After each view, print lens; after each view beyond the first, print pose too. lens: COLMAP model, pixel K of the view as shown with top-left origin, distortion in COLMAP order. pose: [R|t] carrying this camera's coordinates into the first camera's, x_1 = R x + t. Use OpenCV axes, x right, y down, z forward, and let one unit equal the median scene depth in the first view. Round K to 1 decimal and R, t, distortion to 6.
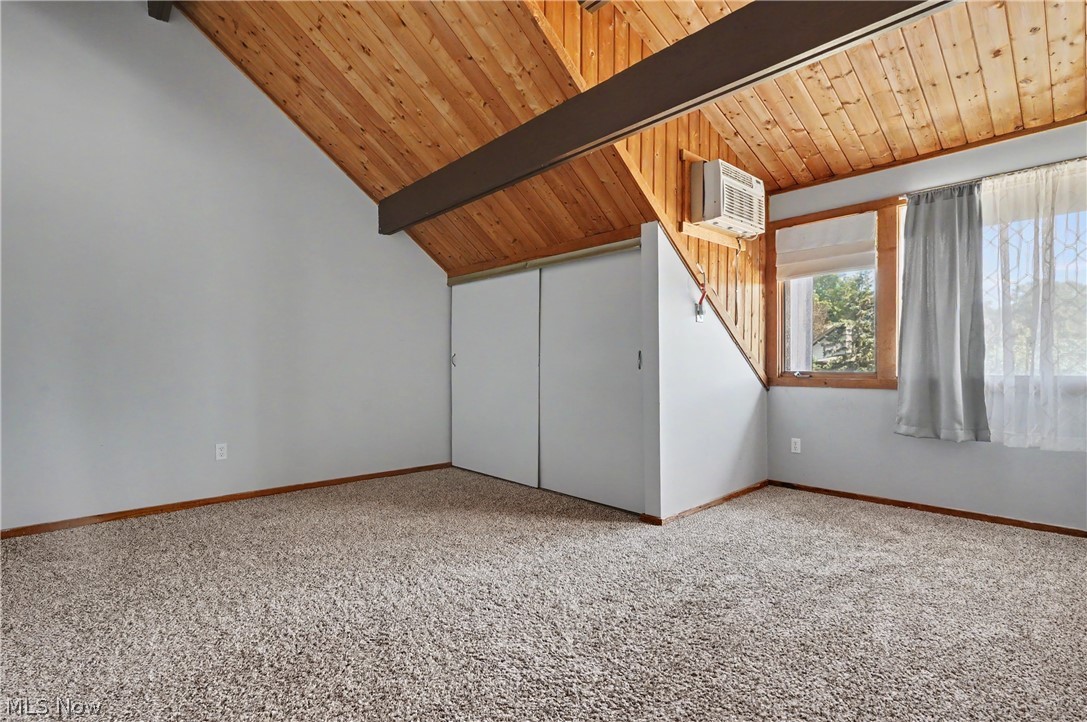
lens RADIAL K [[498.7, 0, 545.7], [0, 498.7, 369.3], [0, 0, 1]] dist [-0.001593, 0.000033]
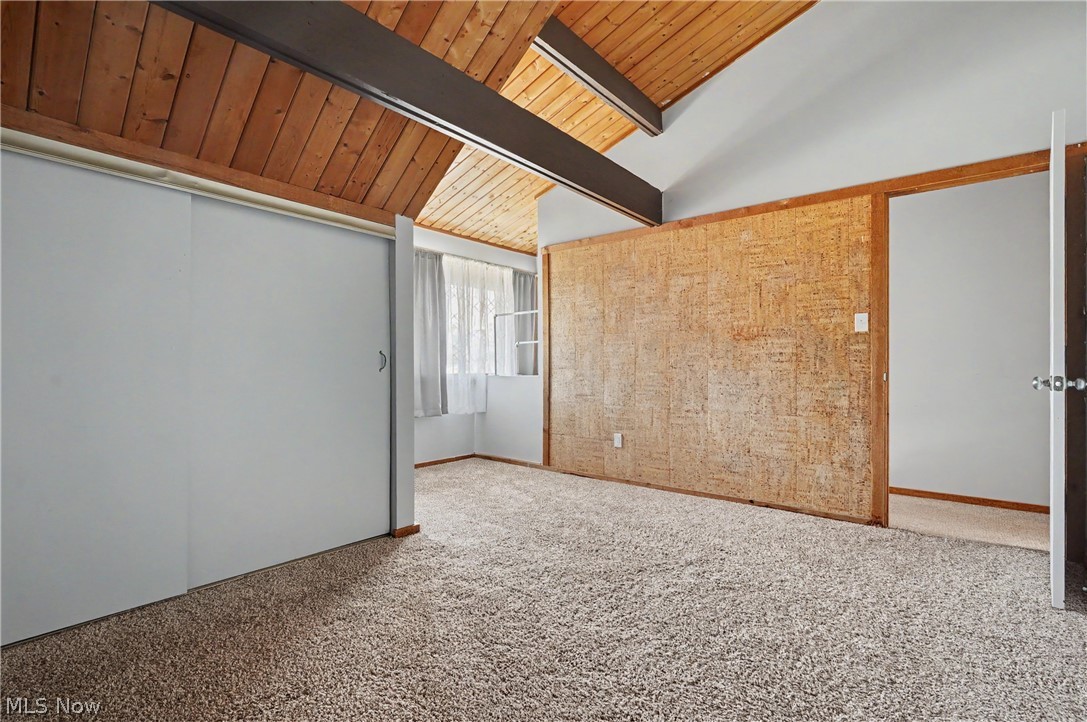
lens RADIAL K [[498.7, 0, 545.7], [0, 498.7, 369.3], [0, 0, 1]] dist [-0.001593, 0.000033]
pose [[-0.124900, -0.004726, 0.992158, -0.799797], [0.008252, 0.999949, 0.005802, -0.008844], [-0.992135, 0.008911, -0.124854, 0.894311]]
